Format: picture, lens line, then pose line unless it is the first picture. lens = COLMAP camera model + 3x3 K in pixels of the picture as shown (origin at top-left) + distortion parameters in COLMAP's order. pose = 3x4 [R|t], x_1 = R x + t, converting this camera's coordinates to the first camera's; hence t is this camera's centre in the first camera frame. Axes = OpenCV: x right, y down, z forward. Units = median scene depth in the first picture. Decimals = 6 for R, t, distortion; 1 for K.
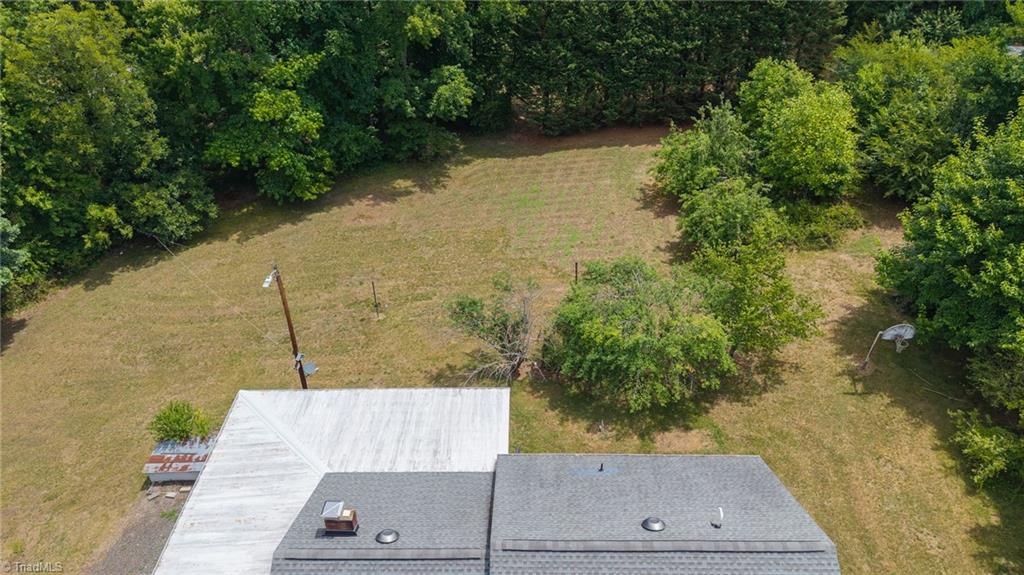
lens RADIAL K [[686.5, 0, 512.0], [0, 686.5, 287.5], [0, 0, 1]] dist [0.031622, -0.037929]
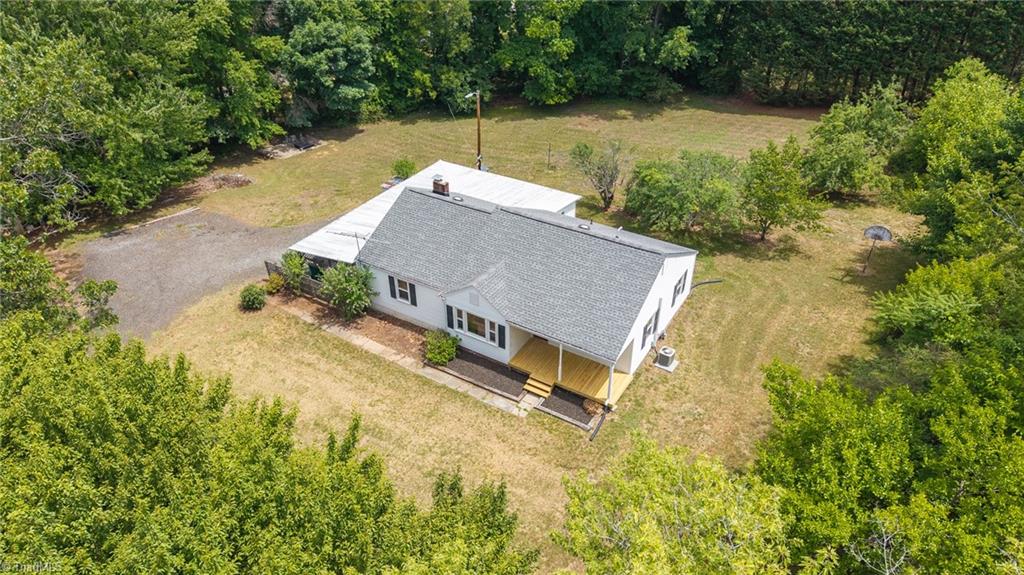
lens RADIAL K [[686.5, 0, 512.0], [0, 686.5, 287.5], [0, 0, 1]] dist [0.031622, -0.037929]
pose [[0.858919, 0.292341, -0.420469, 0.350513], [-0.303489, 0.951914, 0.041884, 0.200743], [0.412494, 0.091633, 0.906340, -0.272632]]
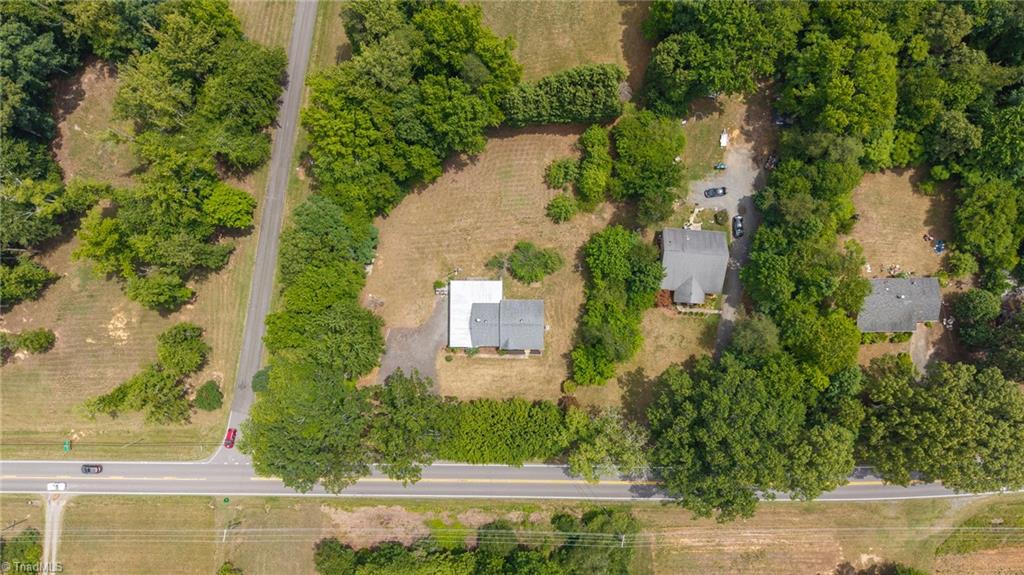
lens RADIAL K [[686.5, 0, 512.0], [0, 686.5, 287.5], [0, 0, 1]] dist [0.031622, -0.037929]
pose [[0.999921, -0.006639, -0.010684, 0.078664], [0.012543, 0.590196, 0.807163, -2.472538], [0.000946, -0.807233, 0.590232, -1.300865]]
